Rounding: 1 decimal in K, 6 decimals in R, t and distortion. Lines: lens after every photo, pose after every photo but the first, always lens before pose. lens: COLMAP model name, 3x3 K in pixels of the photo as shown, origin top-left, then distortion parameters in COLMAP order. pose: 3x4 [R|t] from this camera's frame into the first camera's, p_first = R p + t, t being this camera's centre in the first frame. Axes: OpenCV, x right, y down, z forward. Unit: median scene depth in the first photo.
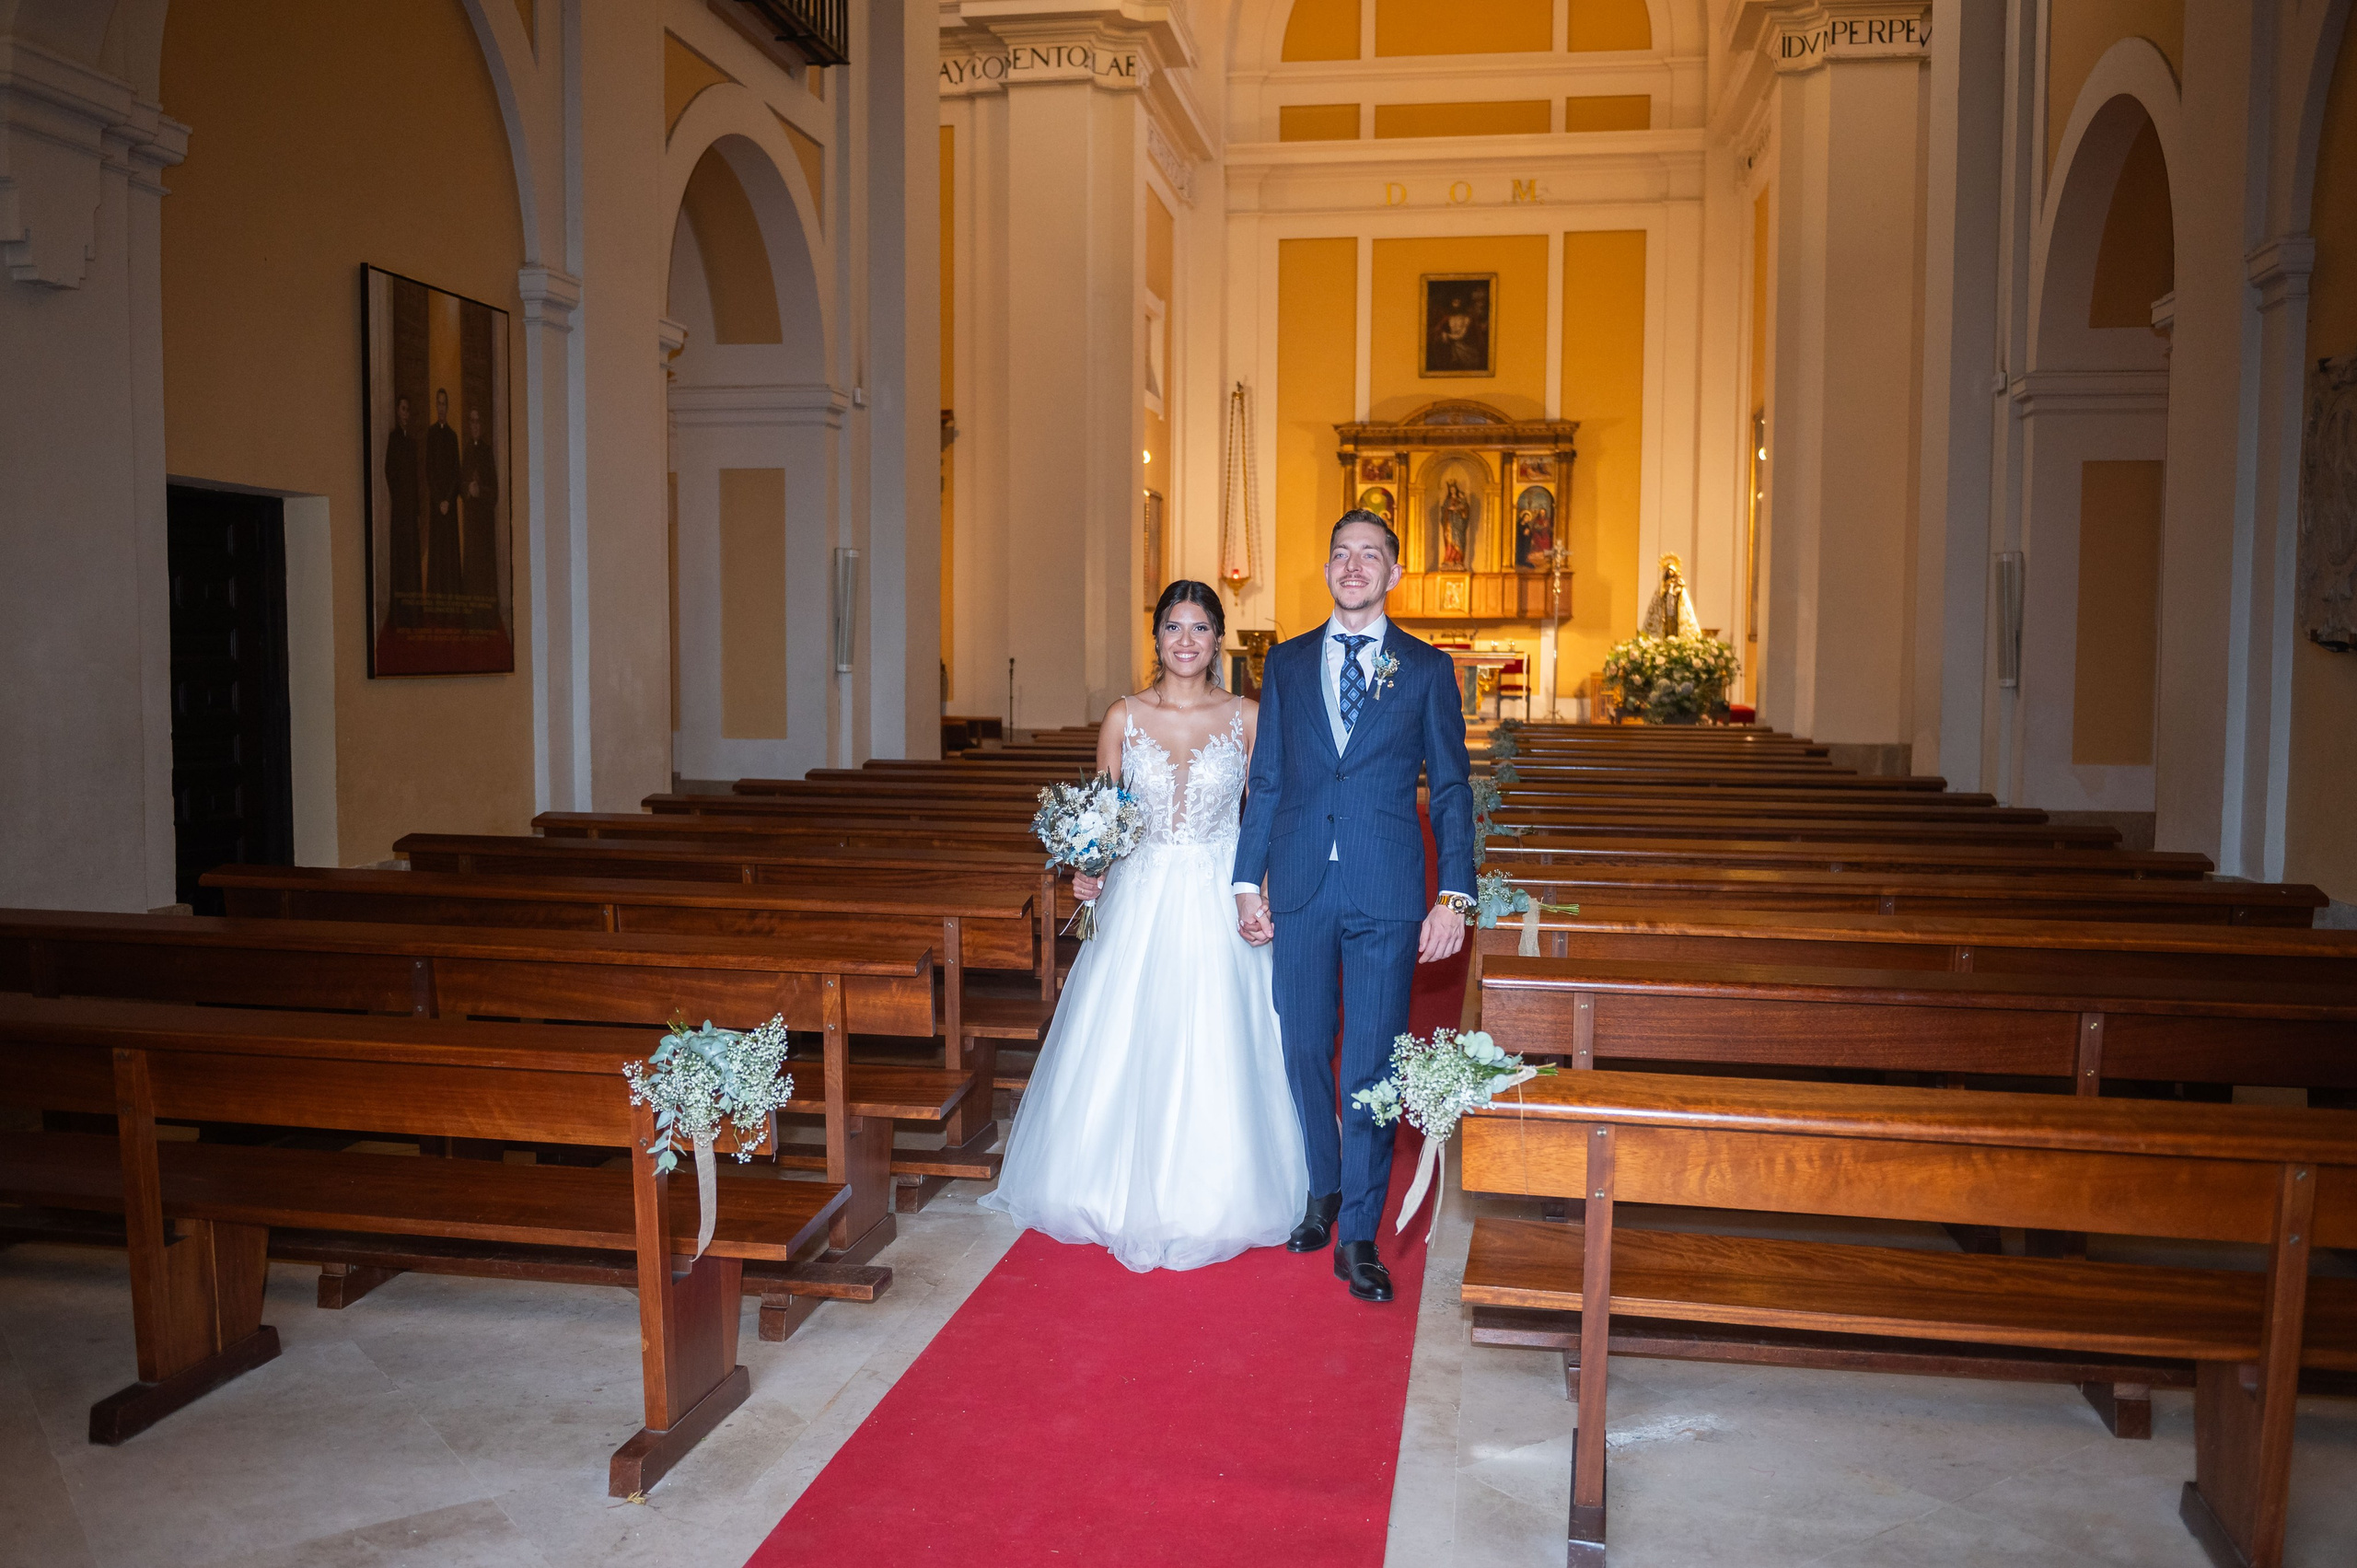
lens RADIAL K [[1914.9, 0, 1184.4], [0, 1914.9, 798.0], [0, 0, 1]] dist [-0.000130, -0.005549]
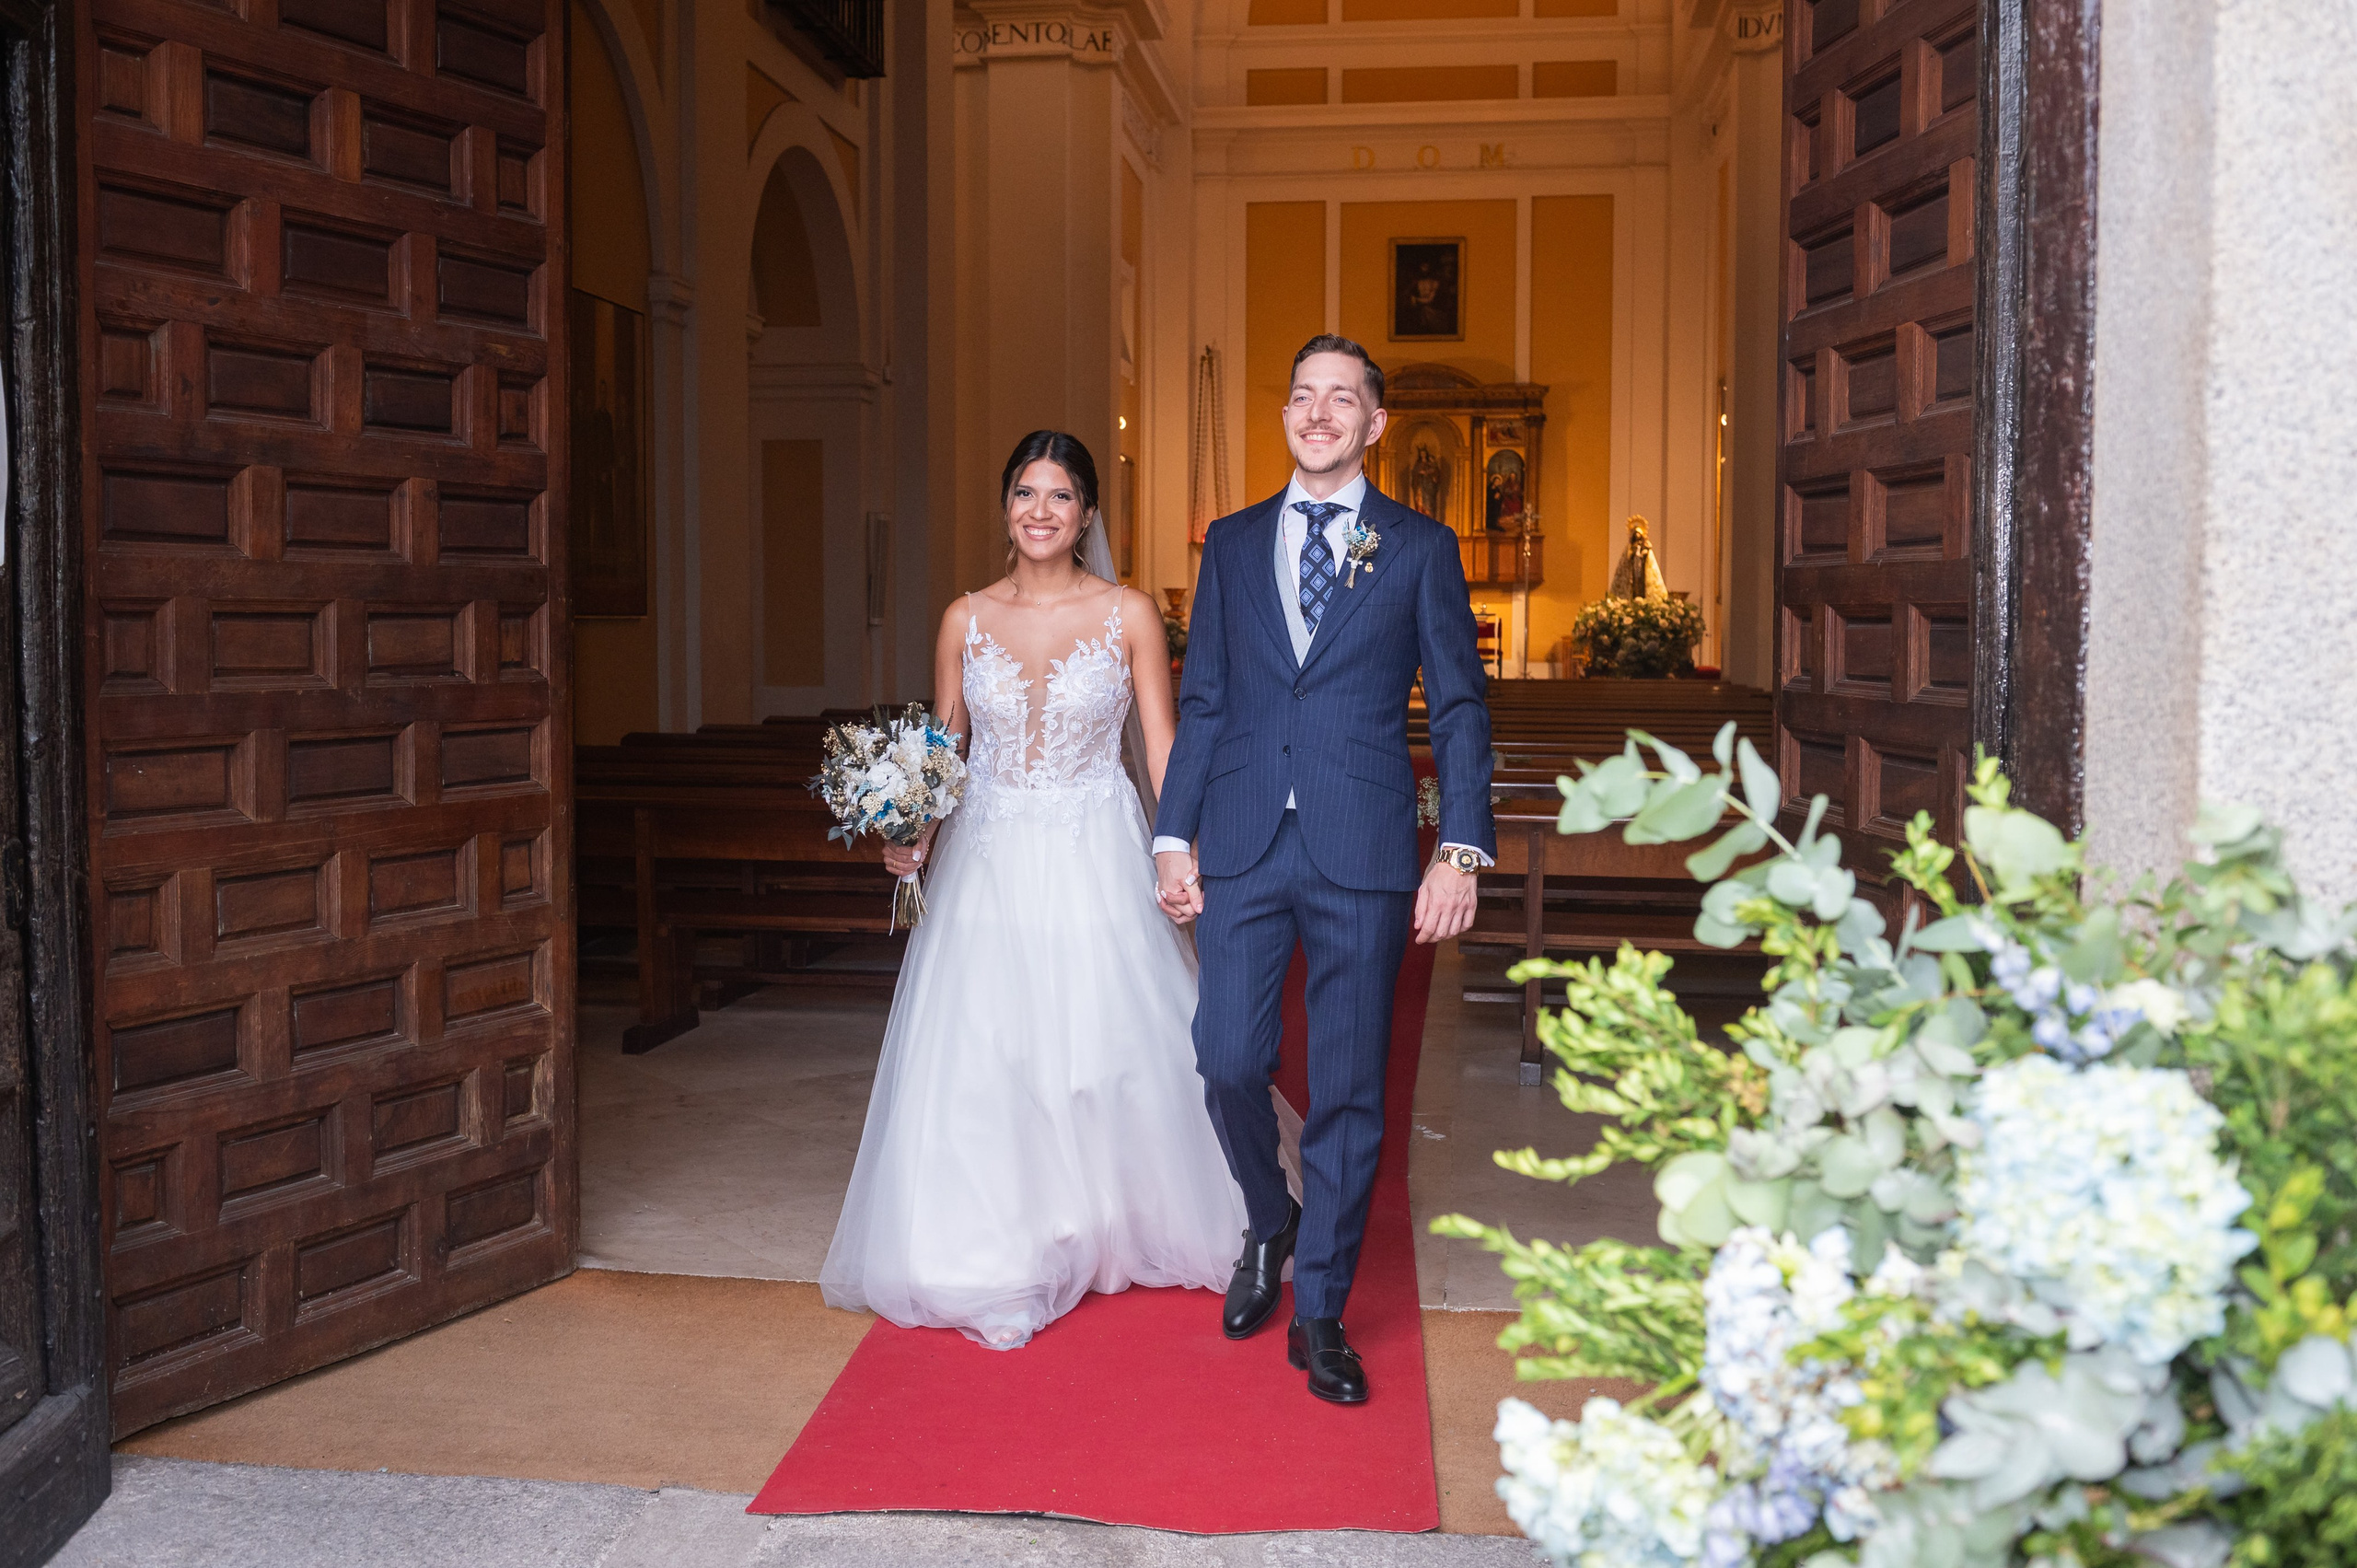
lens RADIAL K [[2236.5, 0, 1173.9], [0, 2236.5, 770.1], [0, 0, 1]] dist [0.008082, 0.000000]
pose [[0.999504, -0.005872, 0.030937, -0.027575], [0.006386, 0.999843, -0.016547, 0.023033], [-0.030835, 0.016736, 0.999384, -0.164356]]
